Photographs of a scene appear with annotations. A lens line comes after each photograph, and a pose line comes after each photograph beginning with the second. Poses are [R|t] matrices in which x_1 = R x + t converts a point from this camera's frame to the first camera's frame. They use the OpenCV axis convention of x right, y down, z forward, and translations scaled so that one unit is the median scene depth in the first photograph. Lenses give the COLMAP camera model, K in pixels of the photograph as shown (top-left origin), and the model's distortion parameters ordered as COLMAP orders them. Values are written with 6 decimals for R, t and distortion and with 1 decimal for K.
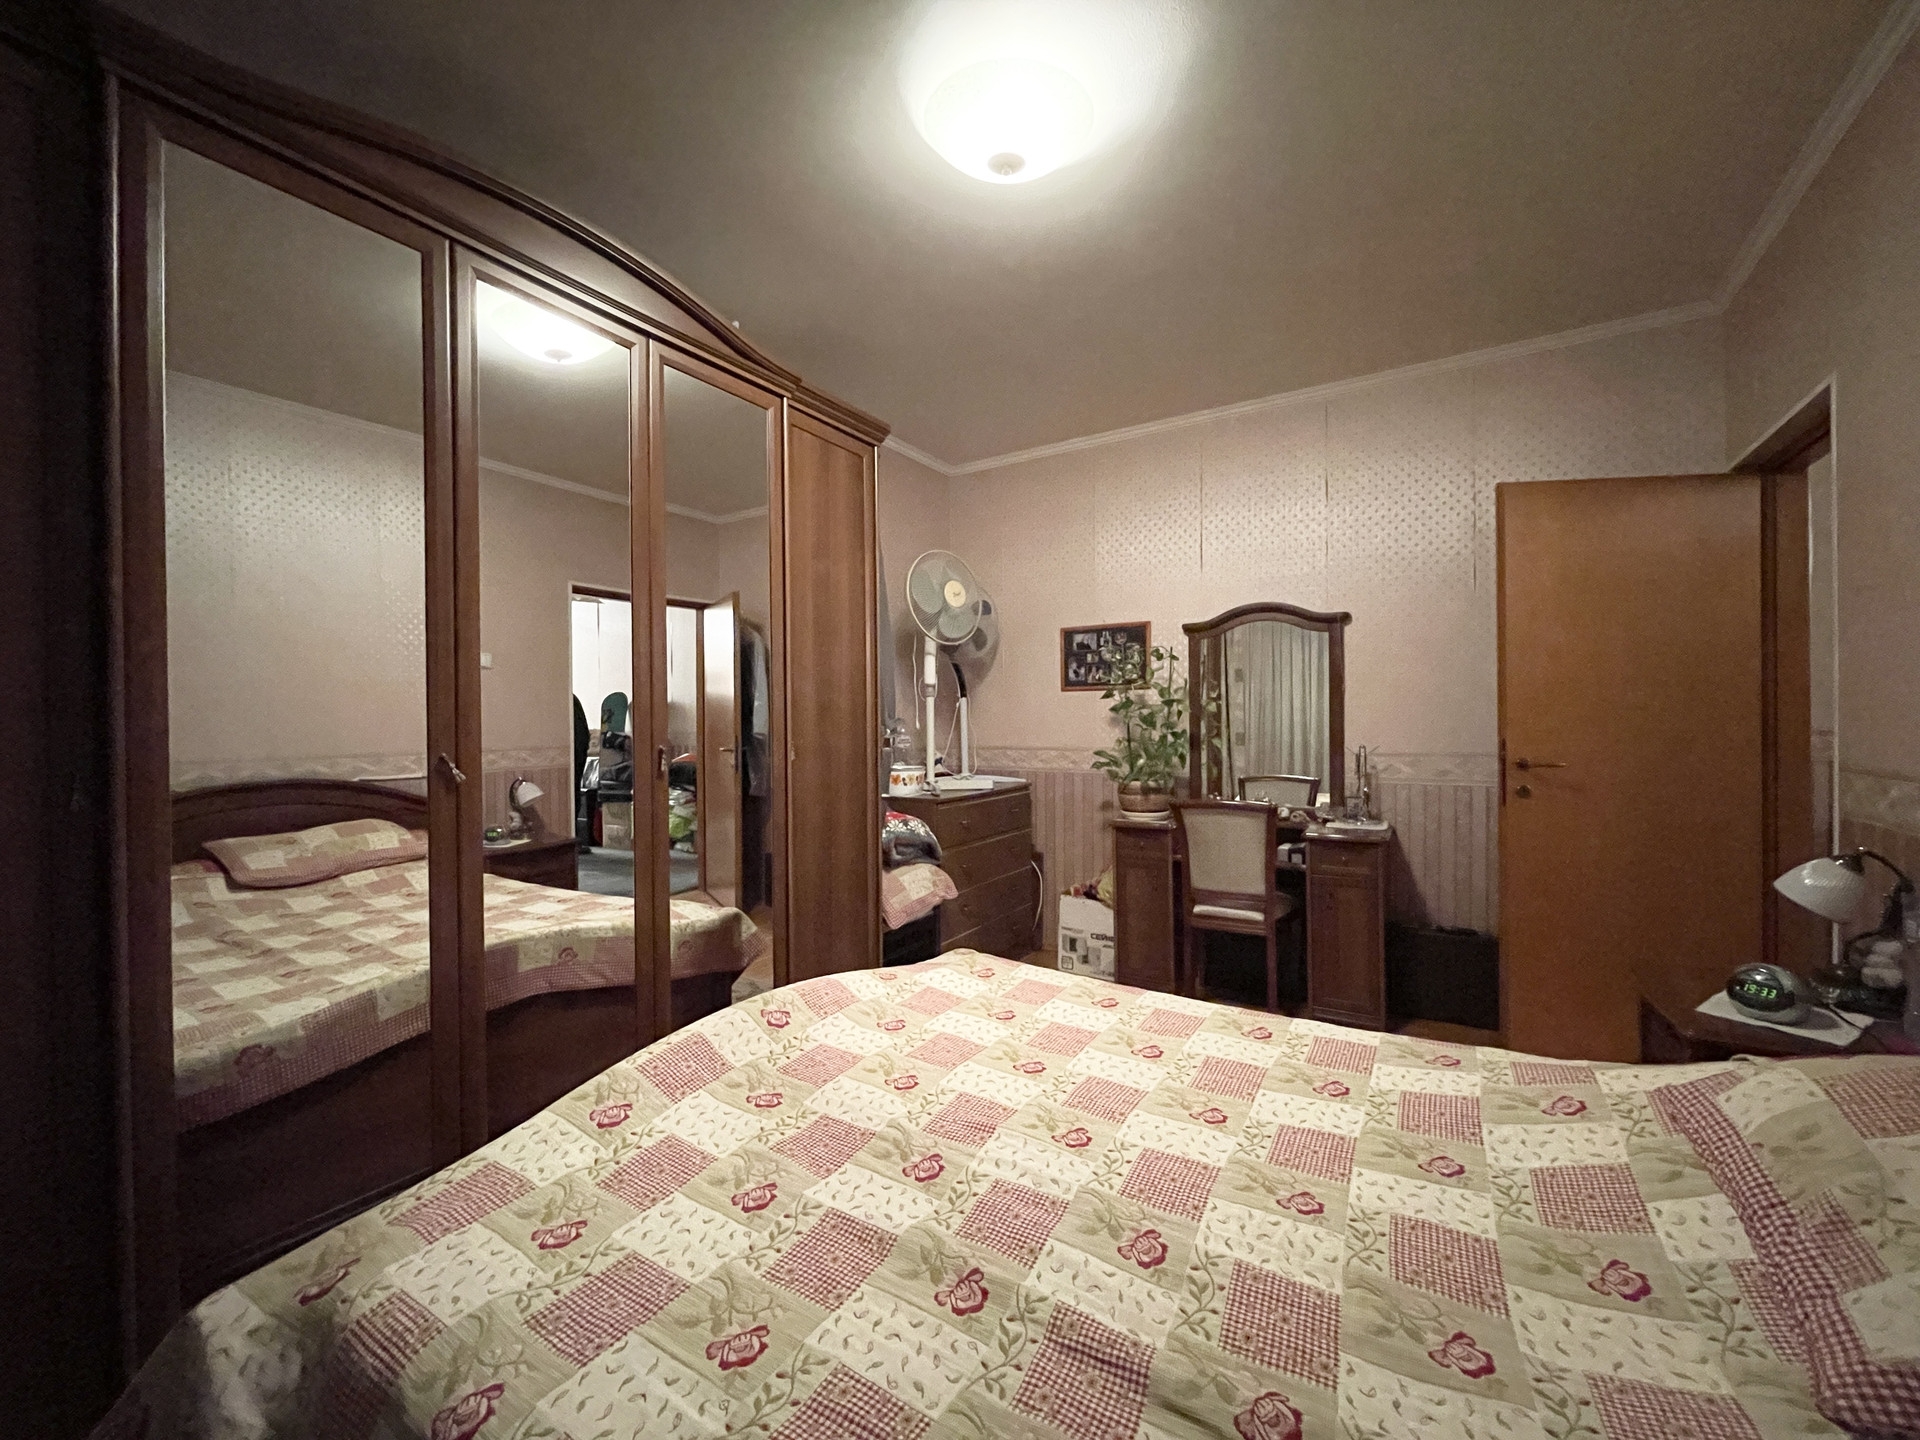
lens RADIAL K [[772.8, 0, 963.0], [0, 772.8, 717.1], [0, 0, 1]] dist [-0.000914, 0.000104]
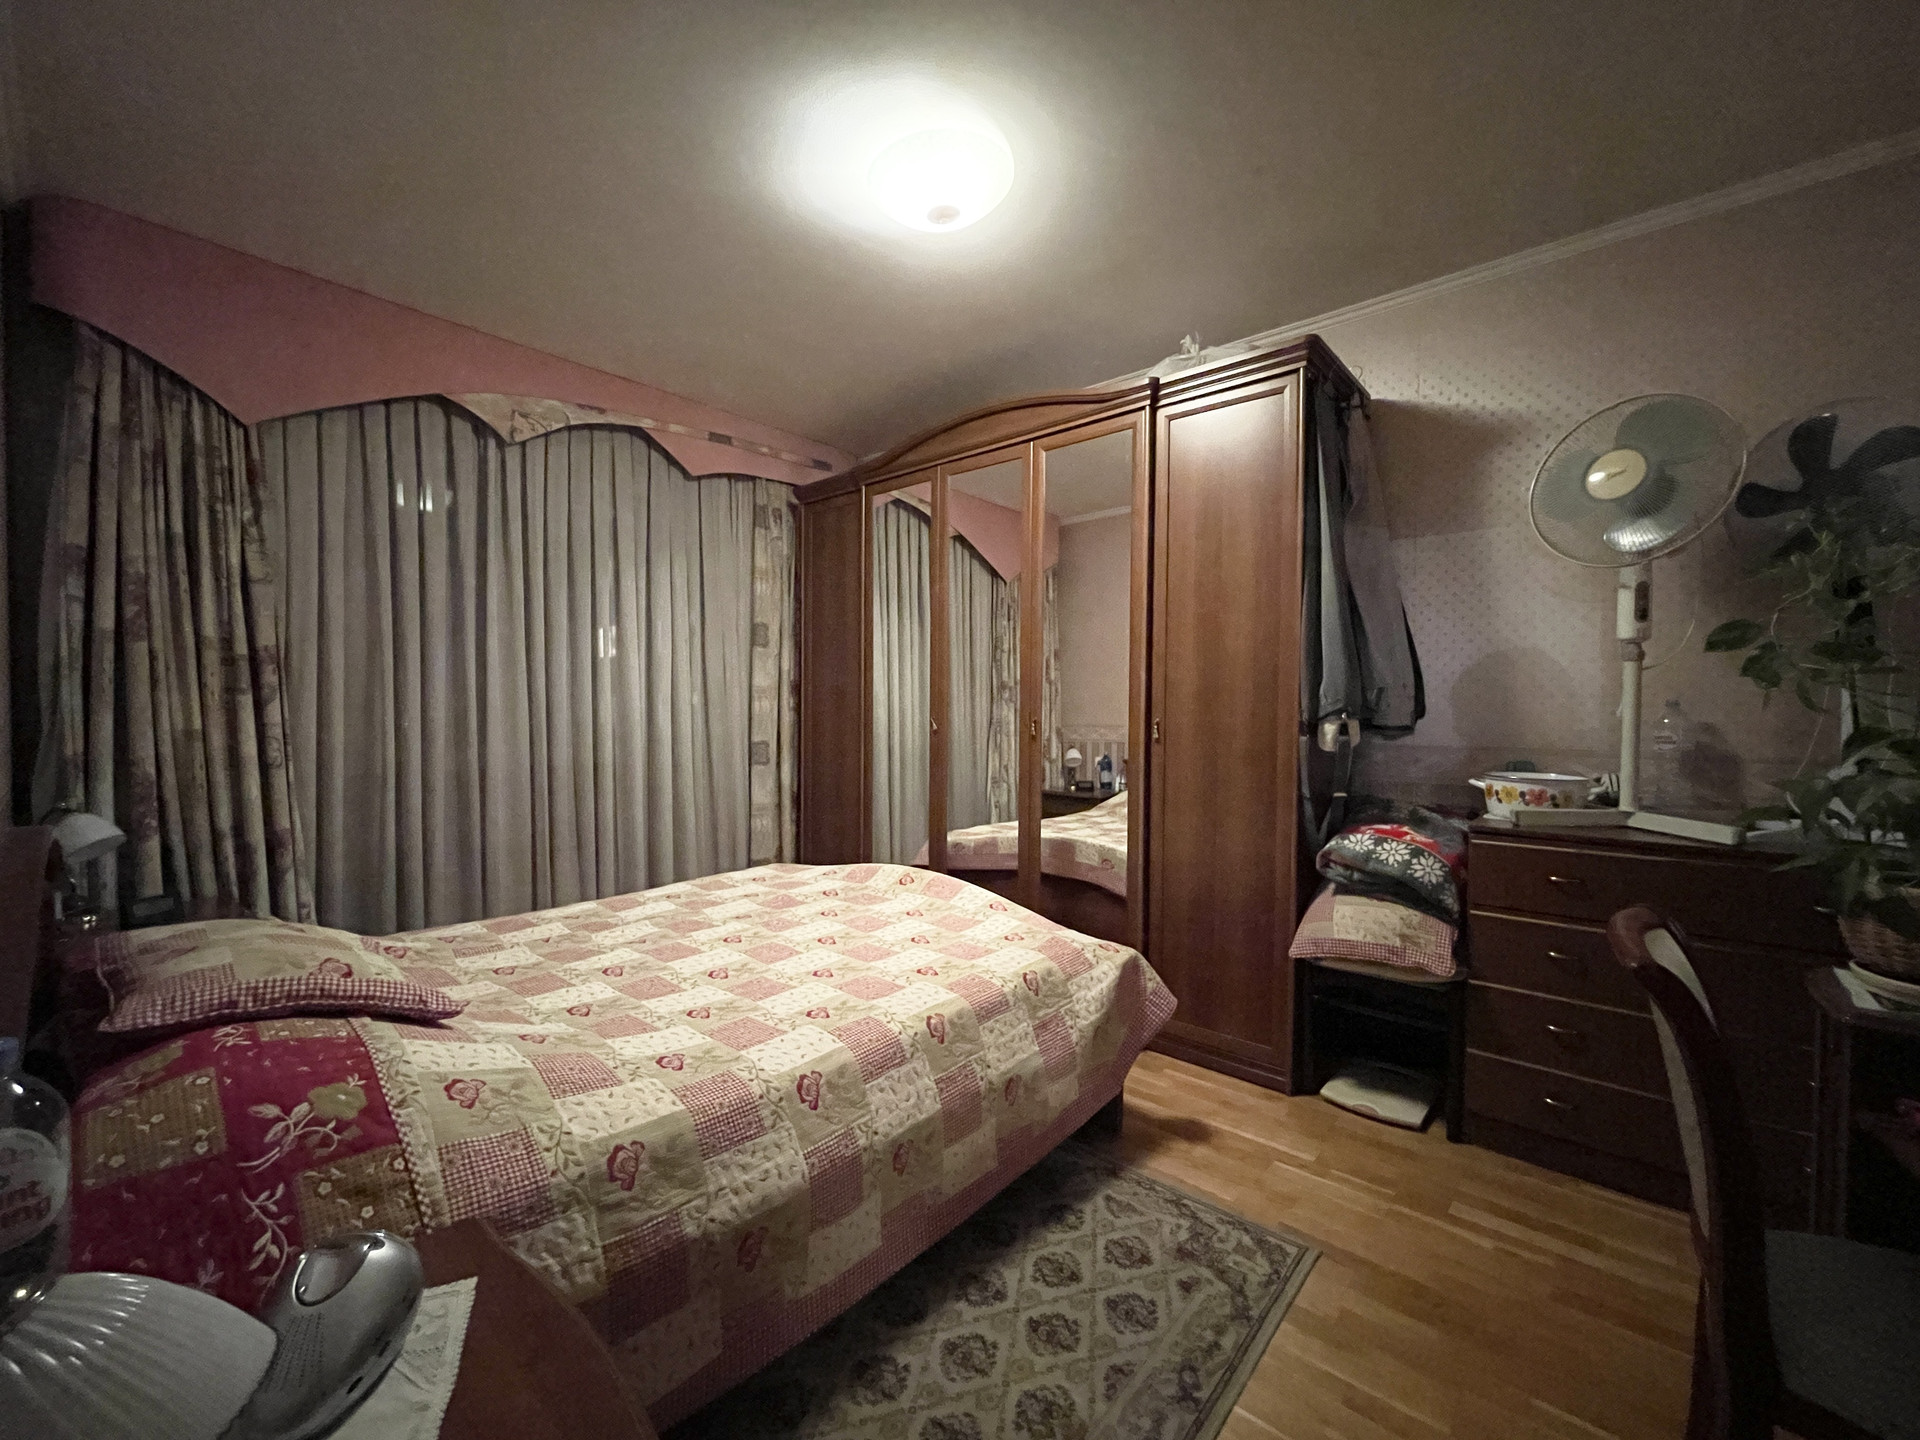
lens RADIAL K [[772.8, 0, 963.0], [0, 772.8, 727.2], [0, 0, 1]] dist [-0.000914, 0.000104]
pose [[-0.157085, 0.027686, -0.987197, 1.177556], [-0.005458, 0.999567, 0.028902, 0.014404], [0.987570, 0.009928, -0.156866, 1.193806]]
